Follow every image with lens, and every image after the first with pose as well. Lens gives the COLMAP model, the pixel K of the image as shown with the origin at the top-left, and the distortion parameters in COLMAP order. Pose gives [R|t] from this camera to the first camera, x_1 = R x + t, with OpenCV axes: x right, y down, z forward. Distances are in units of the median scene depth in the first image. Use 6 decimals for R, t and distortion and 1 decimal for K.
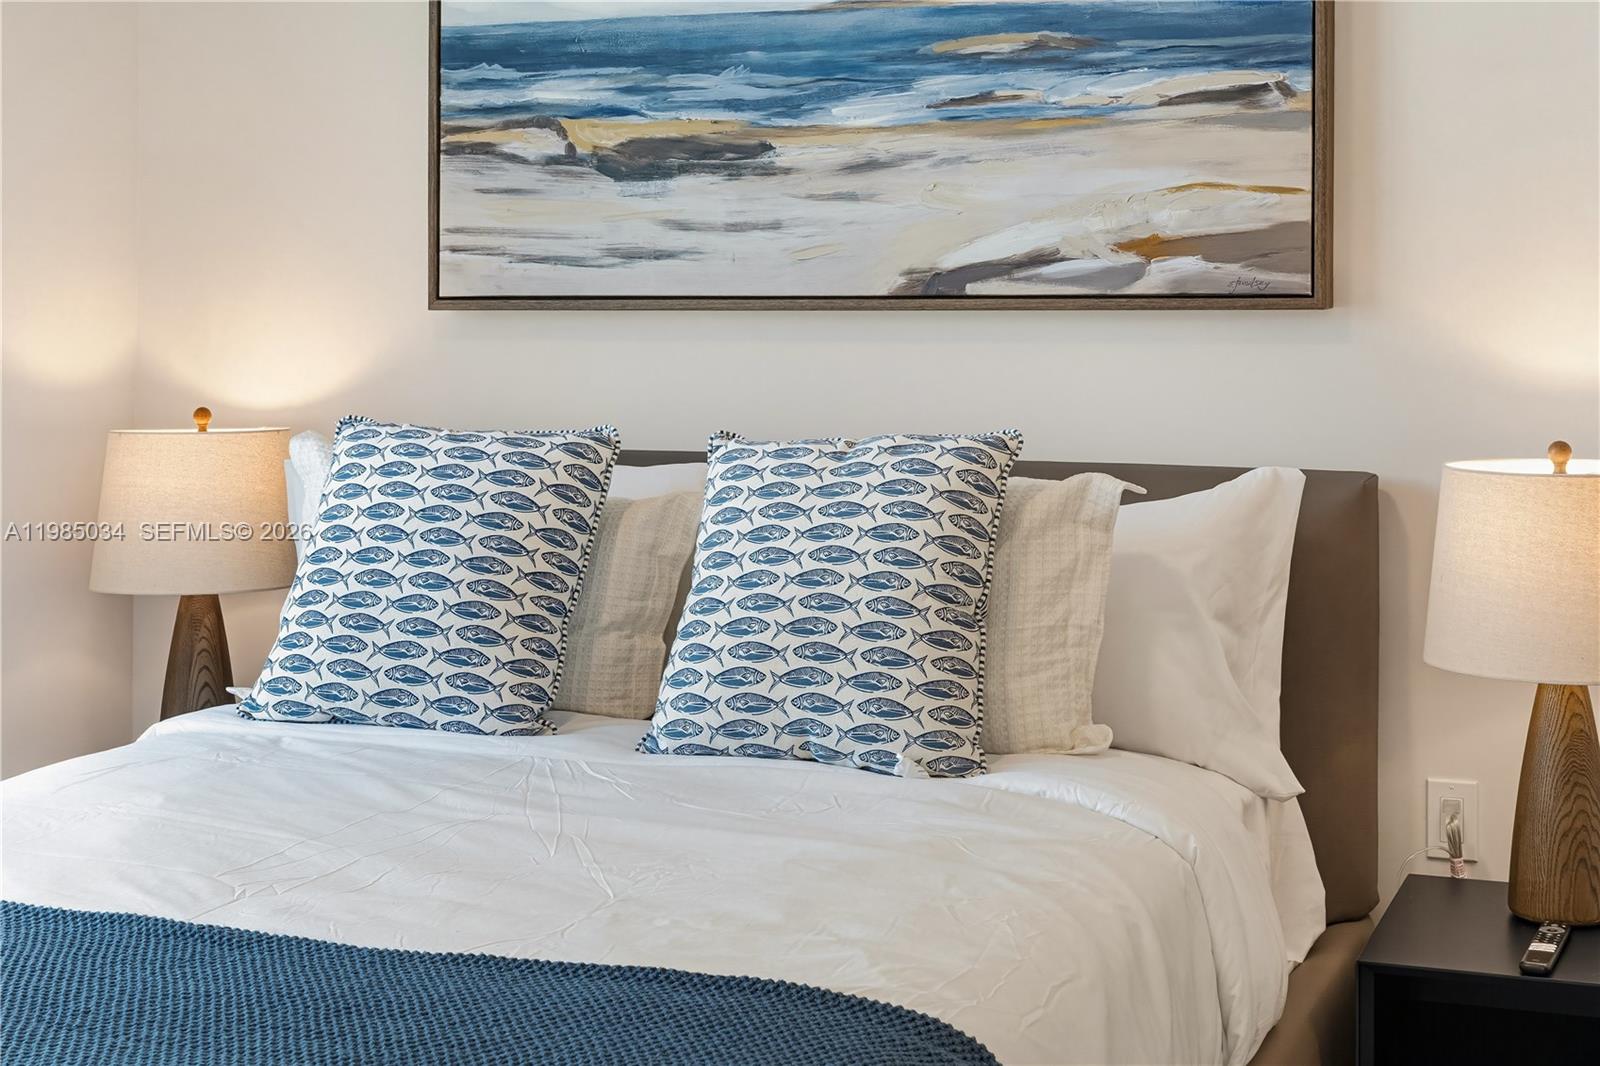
lens RADIAL K [[2386.1, 0, 827.0], [0, 2386.1, 292.8], [0, 0, 1]] dist [0.001435, -0.009004]
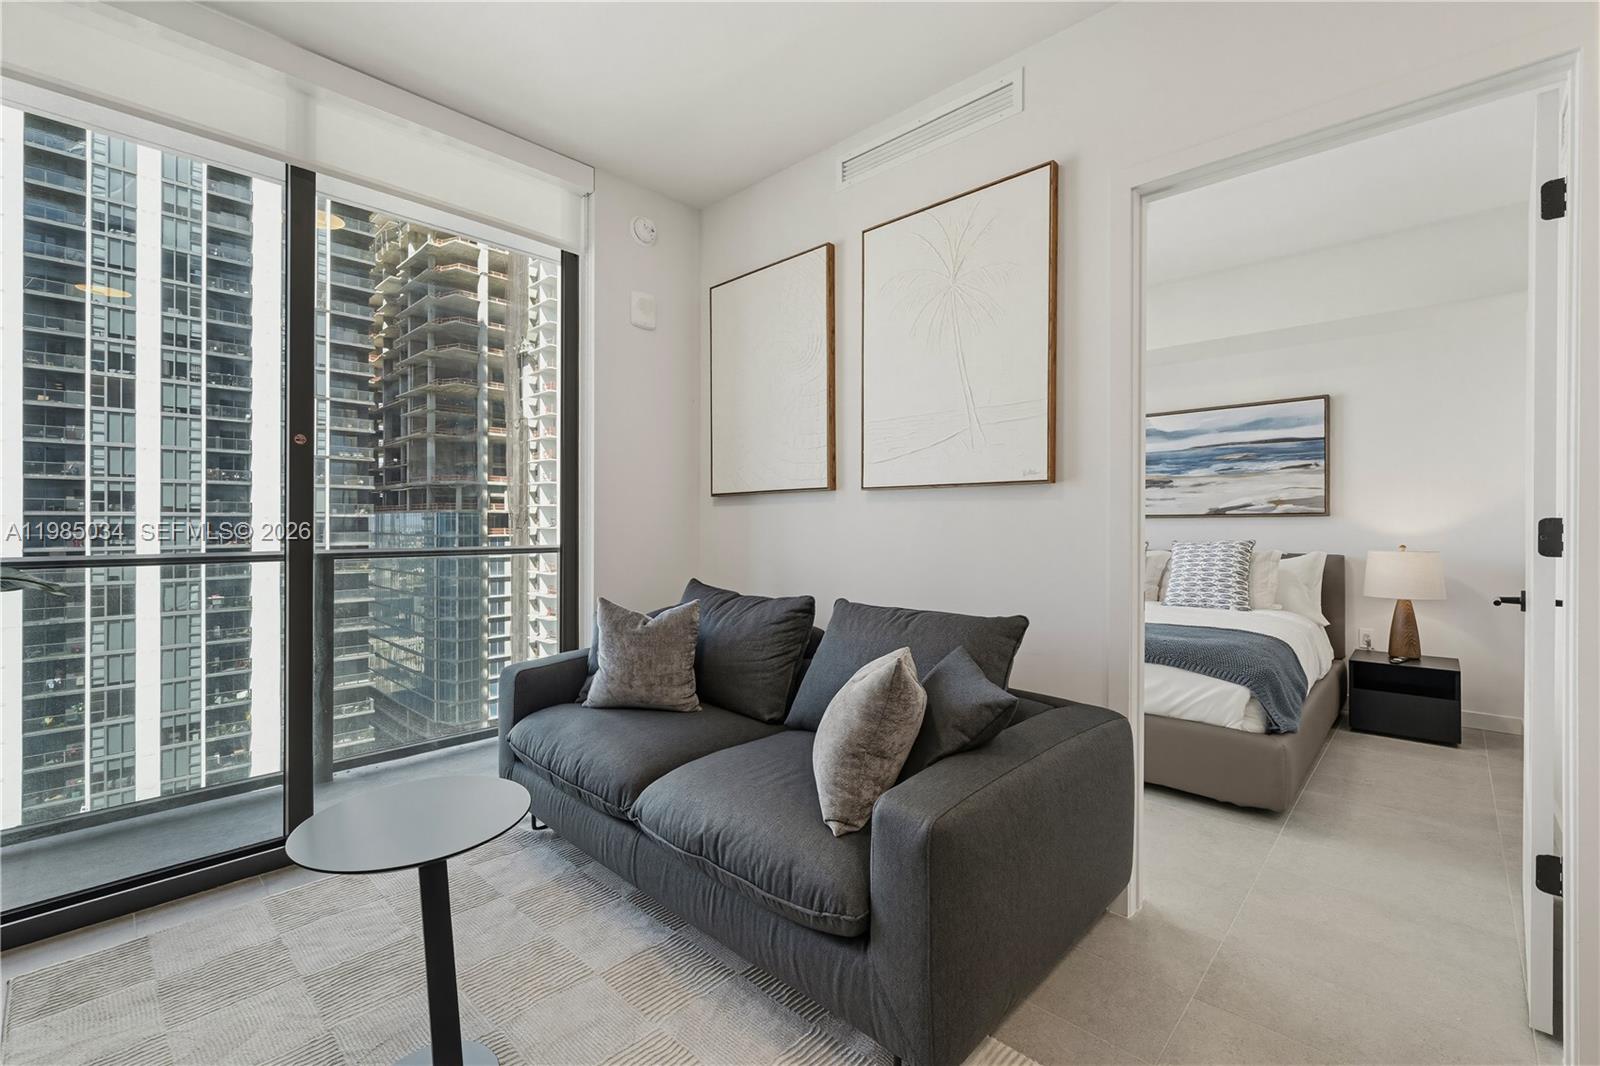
lens RADIAL K [[683.1, 0, 790.3], [0, 683.1, 522.6], [0, 0, 1]] dist [-0.001826, 0.000705]
pose [[0.932124, 0.005005, -0.362105, -0.263046], [-0.015582, 0.999533, -0.026295, 0.070302], [0.361804, 0.030153, 0.931766, -0.511683]]
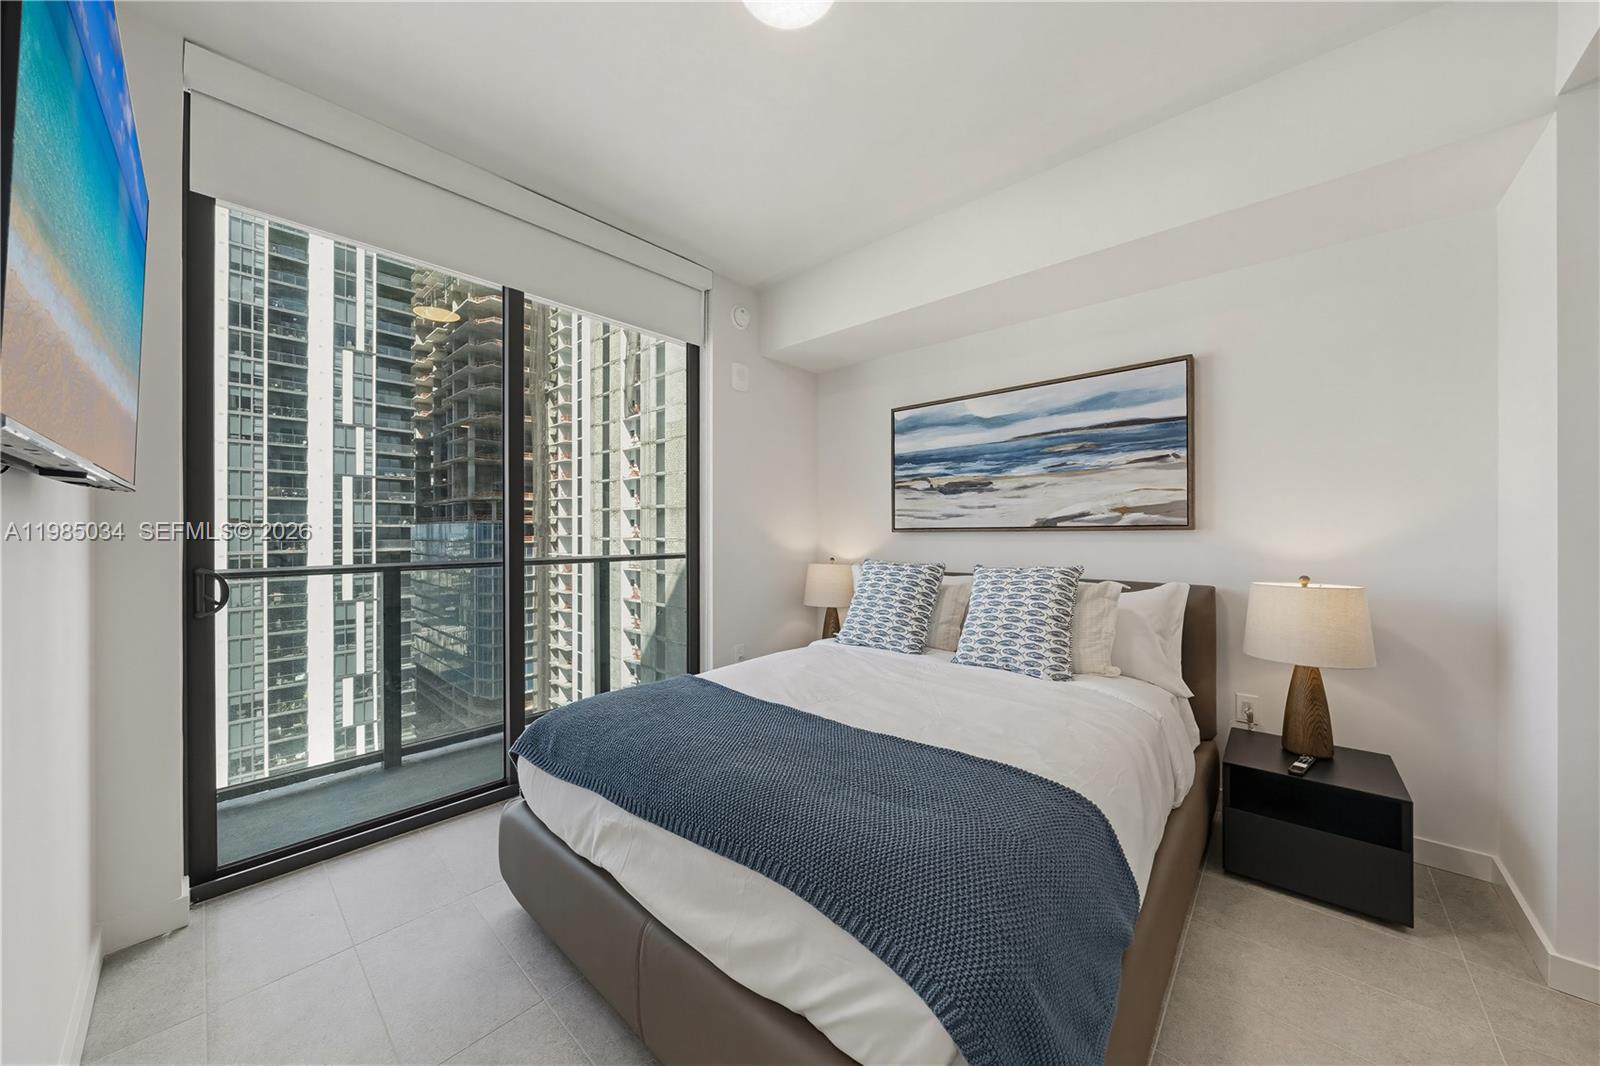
lens RADIAL K [[533.5, 0, 799.9], [0, 533.5, 528.1], [0, 0, 1]] dist [-0.004486, -0.000085]
pose [[0.938929, 0.001607, -0.344107, -0.022407], [-0.012840, 0.999456, -0.030369, 0.033709], [0.343871, 0.032933, 0.938439, 0.235519]]
